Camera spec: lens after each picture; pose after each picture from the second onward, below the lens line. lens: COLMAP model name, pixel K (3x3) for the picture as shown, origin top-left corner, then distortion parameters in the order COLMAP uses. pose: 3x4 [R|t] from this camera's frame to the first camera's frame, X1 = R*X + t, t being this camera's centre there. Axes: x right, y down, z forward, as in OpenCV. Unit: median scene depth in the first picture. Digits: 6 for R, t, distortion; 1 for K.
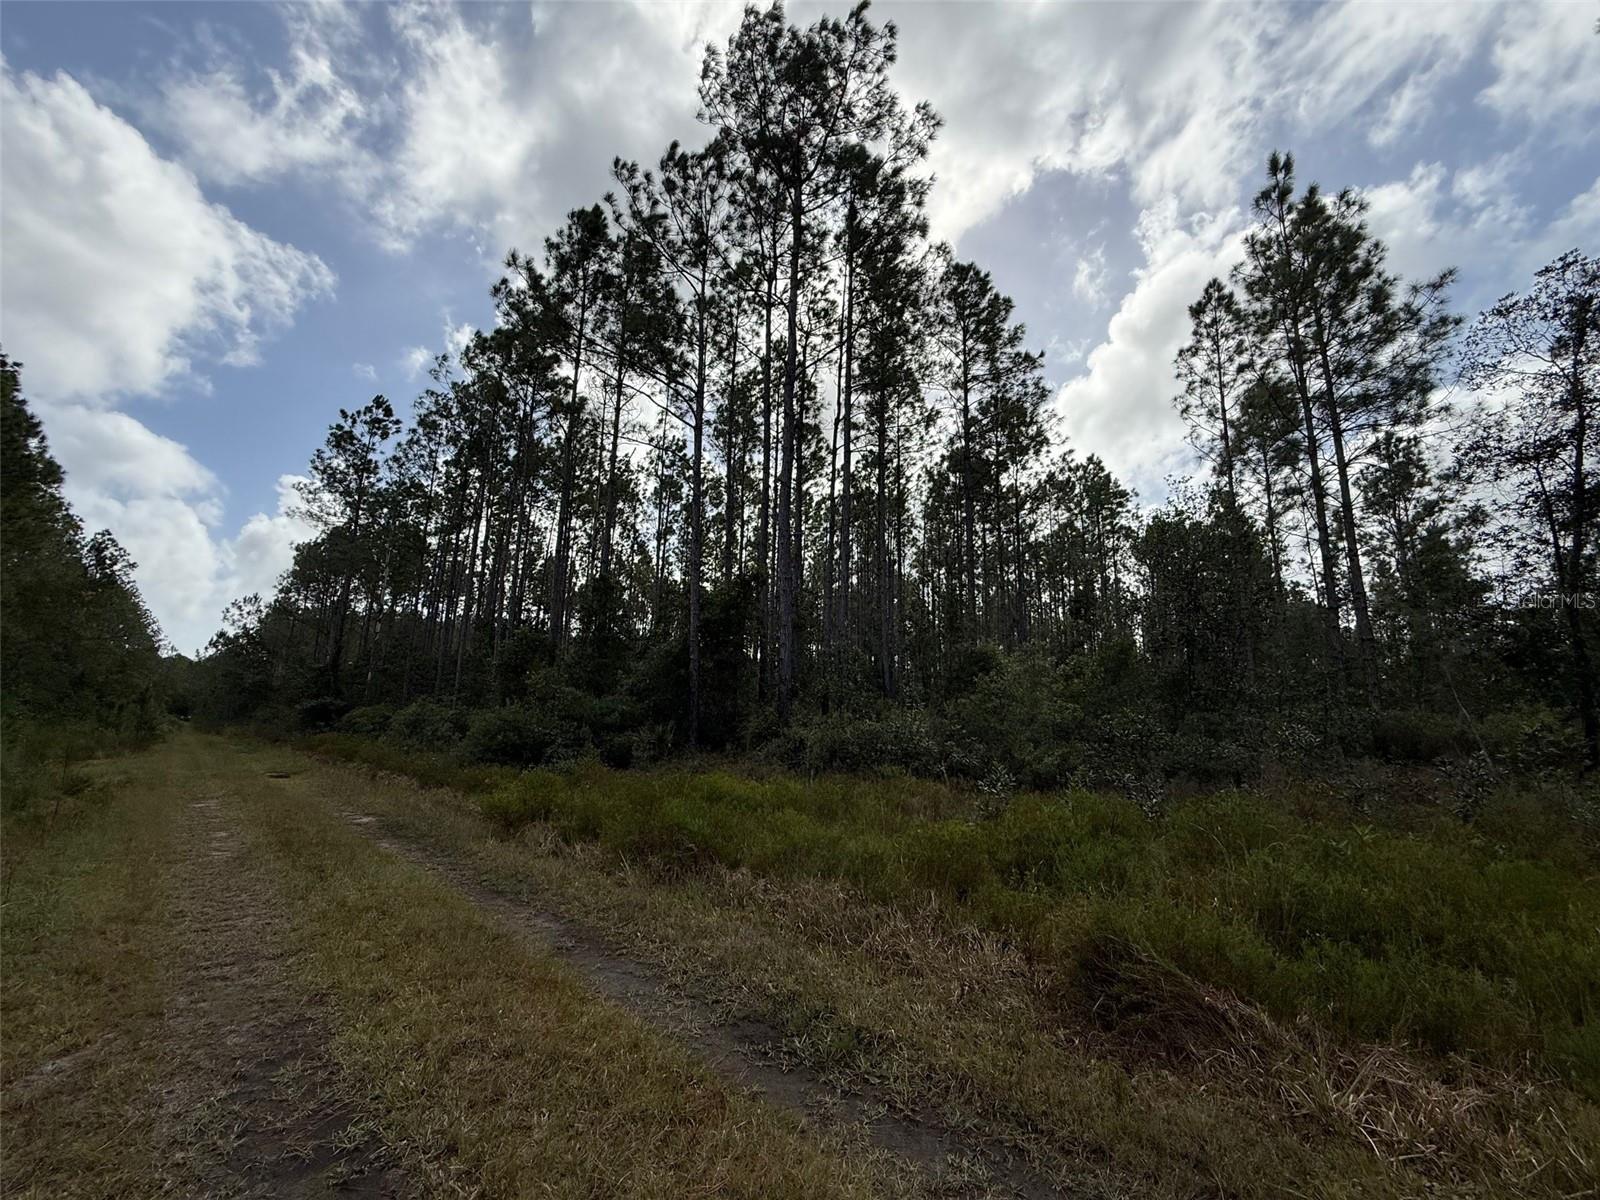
lens RADIAL K [[644.4, 0, 790.0], [0, 644.4, 601.8], [0, 0, 1]] dist [-0.014135, -0.000078]
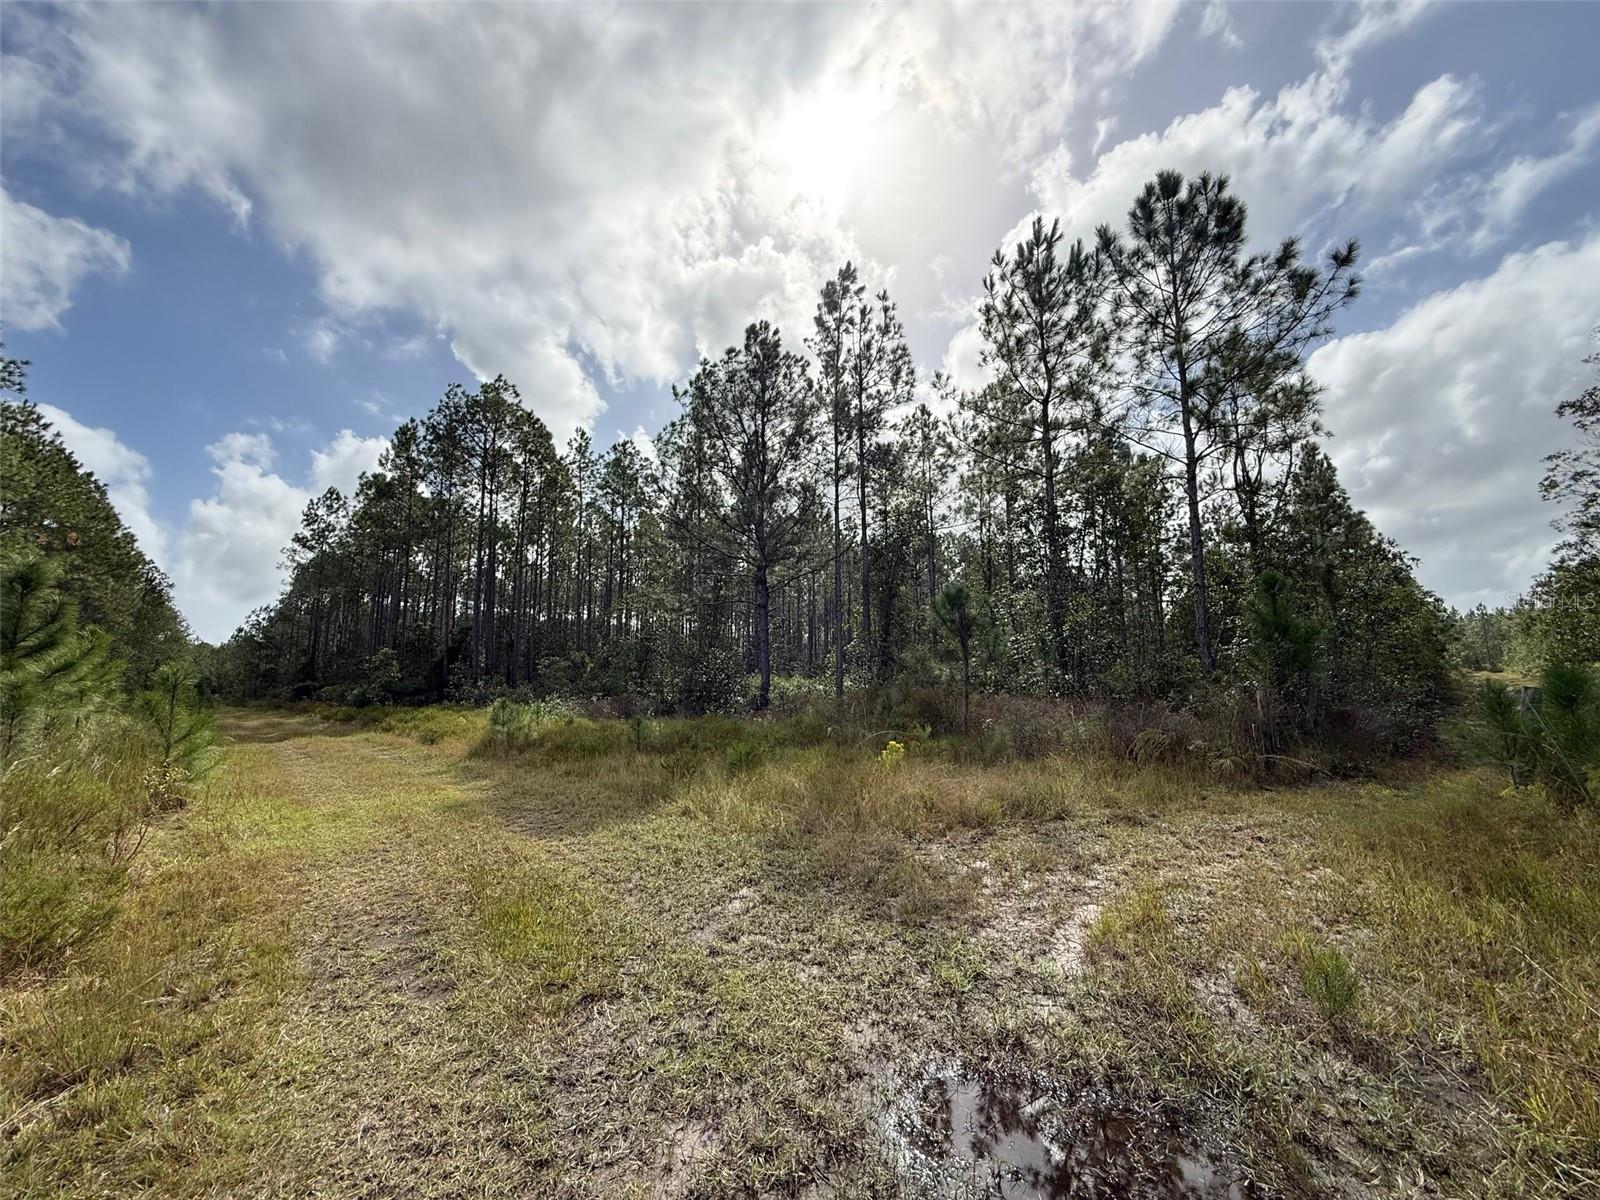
lens RADIAL K [[644.4, 0, 808.2], [0, 644.4, 600.1], [0, 0, 1]] dist [-0.014135, -0.000078]
pose [[0.999542, -0.030220, 0.001447, 0.708993], [0.030084, 0.997848, 0.058268, -0.145438], [-0.003205, -0.058198, 0.998300, -0.798068]]
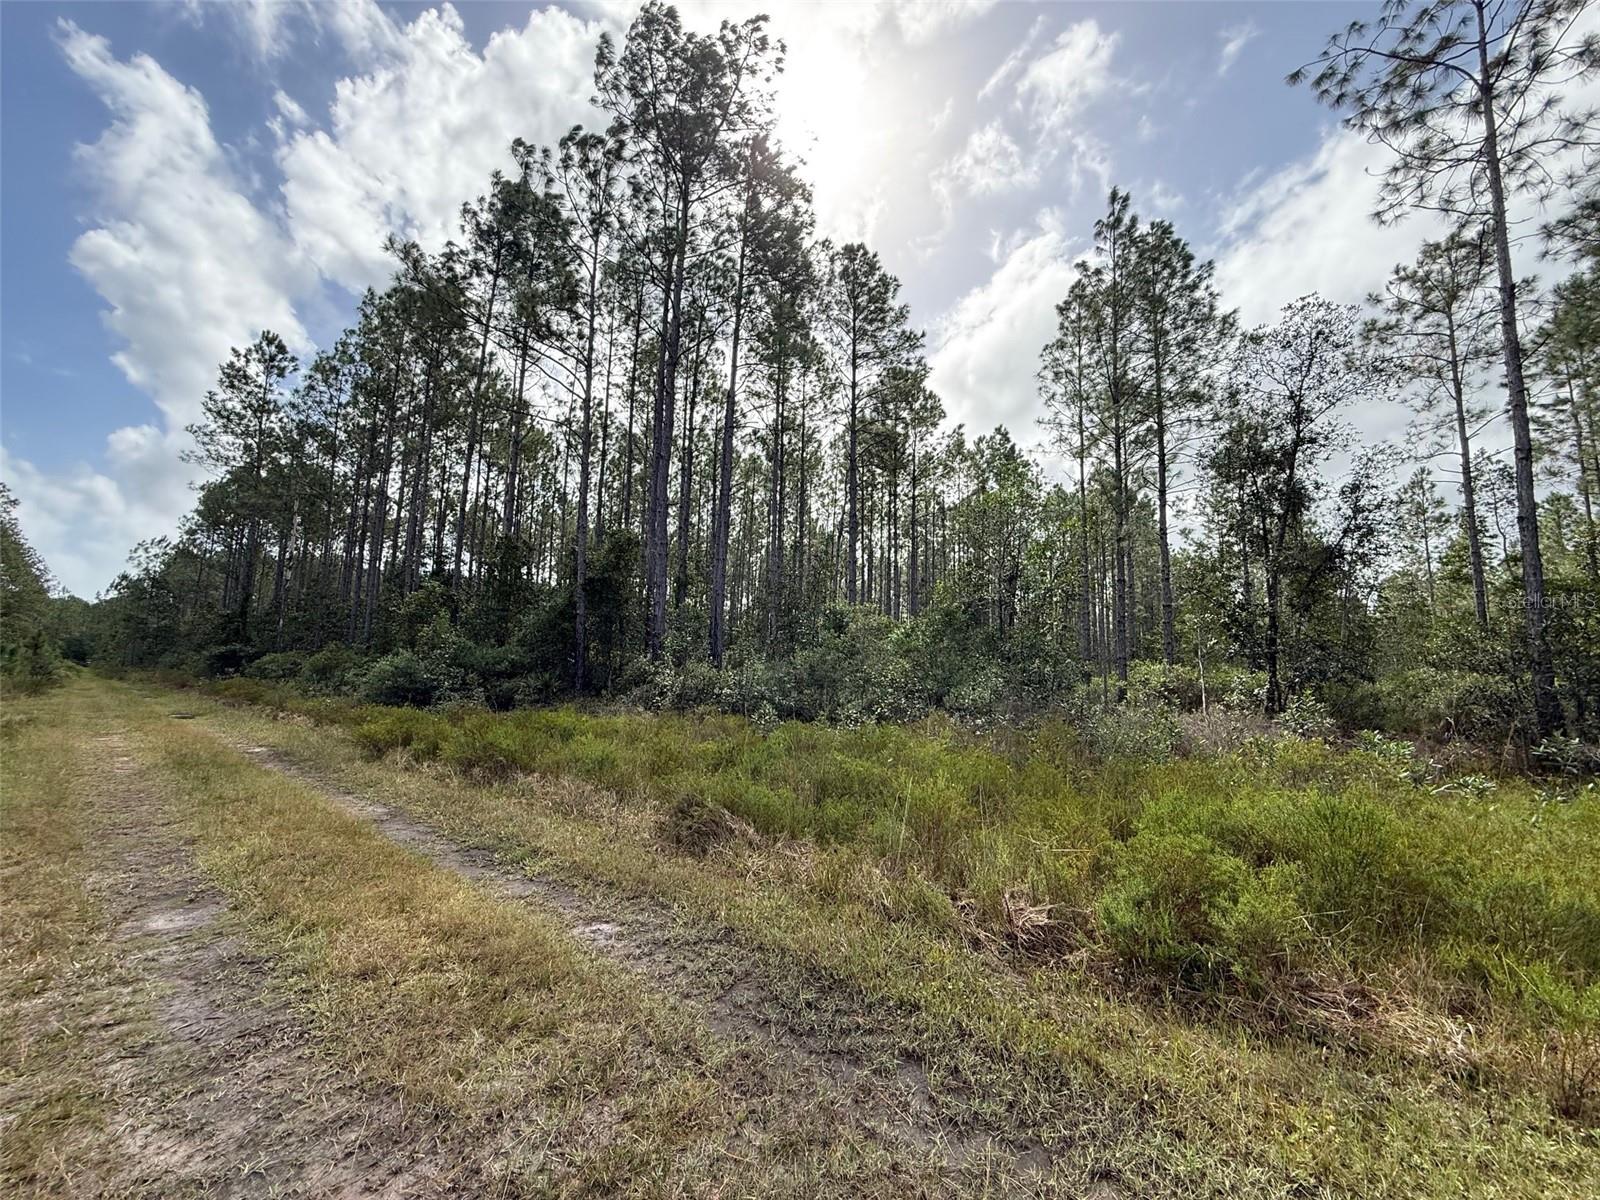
lens RADIAL K [[644.4, 0, 806.9], [0, 644.4, 626.3], [0, 0, 1]] dist [-0.014135, -0.000078]
pose [[0.995433, 0.014615, 0.094333, 0.084897], [-0.024948, 0.993696, 0.109300, -0.012439], [-0.092141, -0.111155, 0.989522, -0.081751]]
